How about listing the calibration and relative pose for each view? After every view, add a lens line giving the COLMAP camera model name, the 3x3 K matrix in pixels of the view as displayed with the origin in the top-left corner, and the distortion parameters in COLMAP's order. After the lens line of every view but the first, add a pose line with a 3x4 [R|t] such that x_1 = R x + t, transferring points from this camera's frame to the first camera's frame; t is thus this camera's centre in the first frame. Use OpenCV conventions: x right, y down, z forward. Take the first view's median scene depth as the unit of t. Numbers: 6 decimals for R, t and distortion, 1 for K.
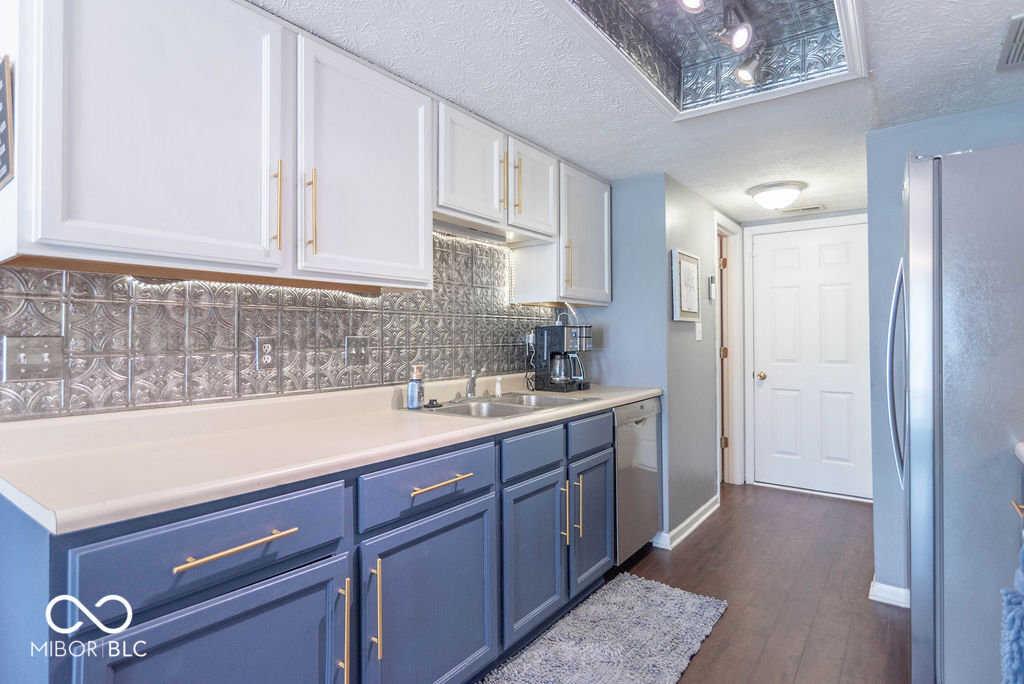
lens RADIAL K [[524.2, 0, 509.5], [0, 524.2, 327.2], [0, 0, 1]] dist [0.000583, 0.000856]
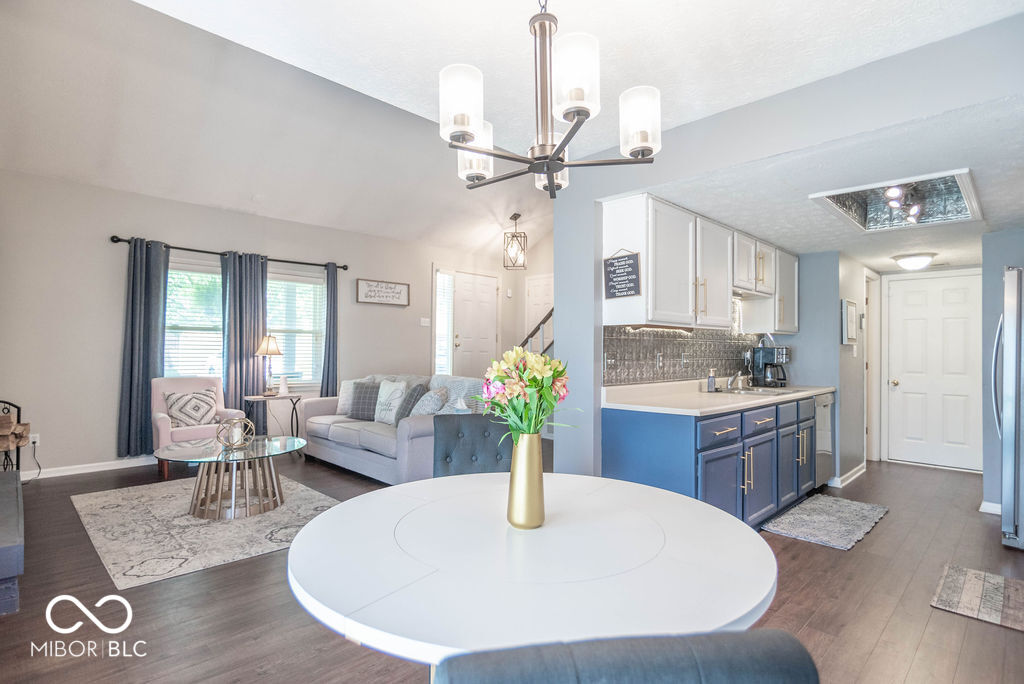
lens RADIAL K [[515.1, 0, 512.0], [0, 515.1, 344.4], [0, 0, 1]] dist [-0.002034, 0.003236]
pose [[0.990334, 0.008906, -0.138419, -0.480725], [-0.007798, 0.999933, 0.008542, -0.019298], [0.138486, -0.007380, 0.990337, -0.702578]]
